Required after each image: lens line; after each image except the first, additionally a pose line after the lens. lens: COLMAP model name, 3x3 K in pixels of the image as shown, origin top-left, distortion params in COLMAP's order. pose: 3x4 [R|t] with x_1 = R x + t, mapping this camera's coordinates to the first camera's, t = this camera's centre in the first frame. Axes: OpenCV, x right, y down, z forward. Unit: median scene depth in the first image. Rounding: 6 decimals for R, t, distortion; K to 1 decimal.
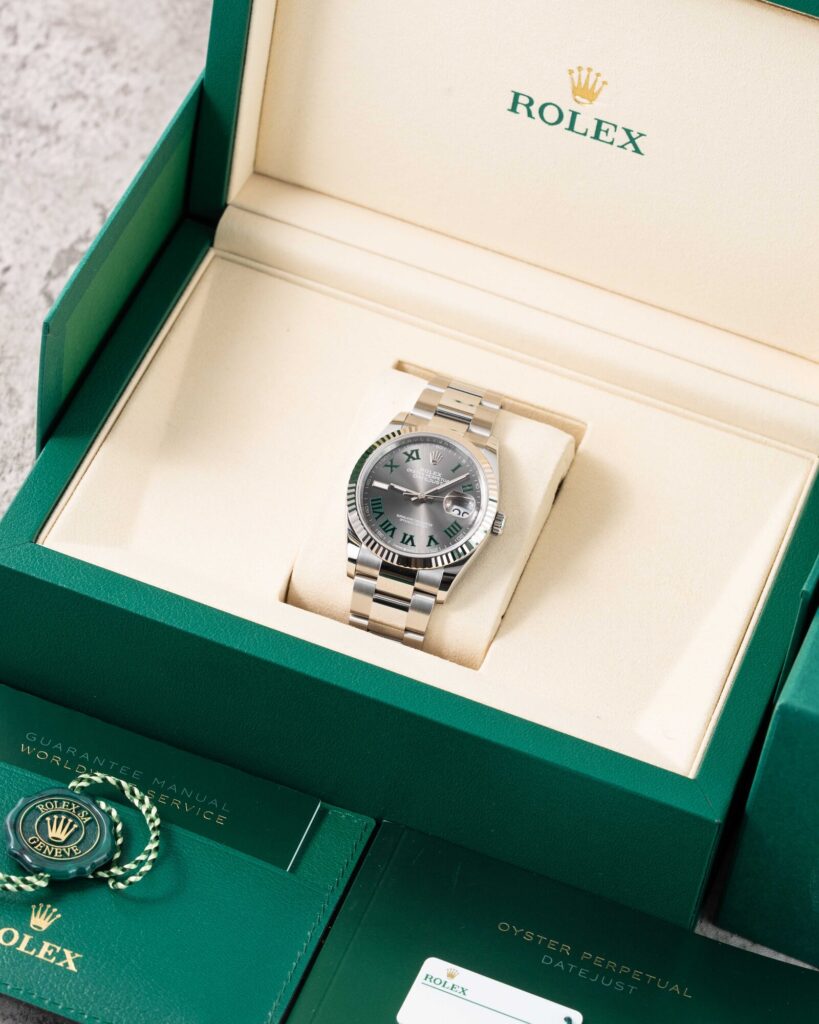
lens RADIAL K [[4363.4, 0, 410.1], [0, 4363.4, 512.3], [0, 0, 1]] dist [0.004009, 0.000000]
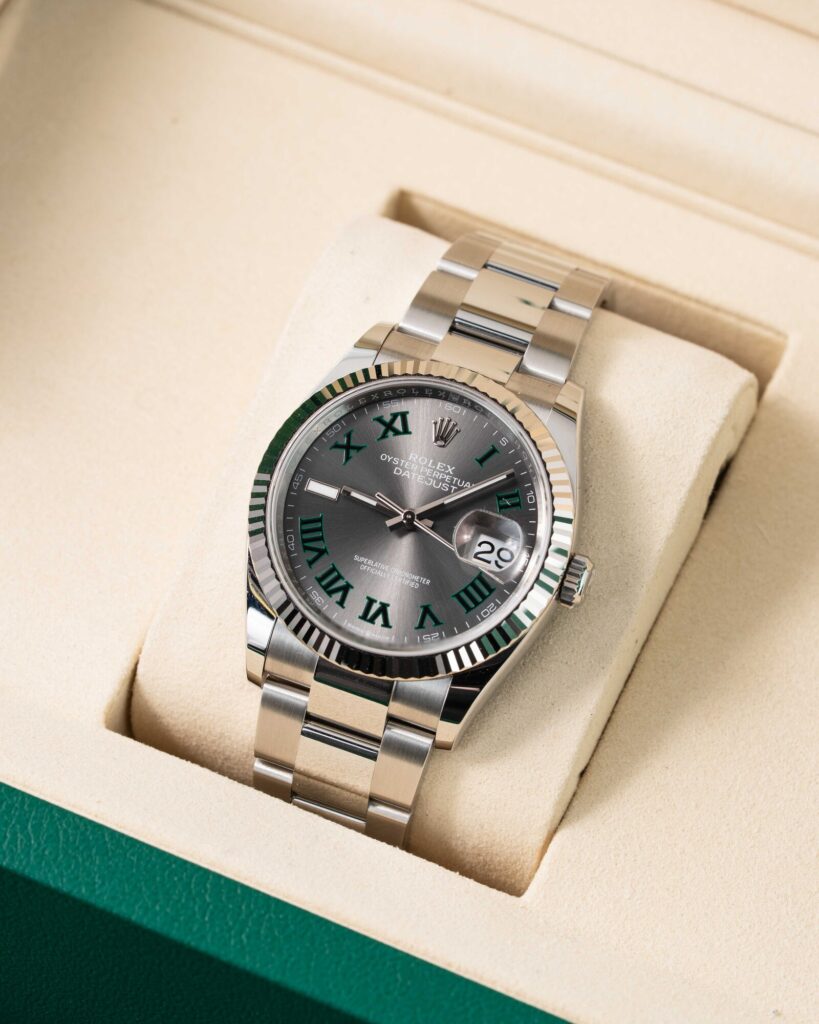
lens RADIAL K [[4363.4, 0, 408.1], [0, 4363.4, 511.0], [0, 0, 1]] dist [0.004009, 0.000000]
pose [[0.996023, 0.027160, -0.084850, 0.041551], [-0.017181, 0.993077, 0.116199, -0.057756], [0.087419, -0.114279, 0.989595, 0.541714]]
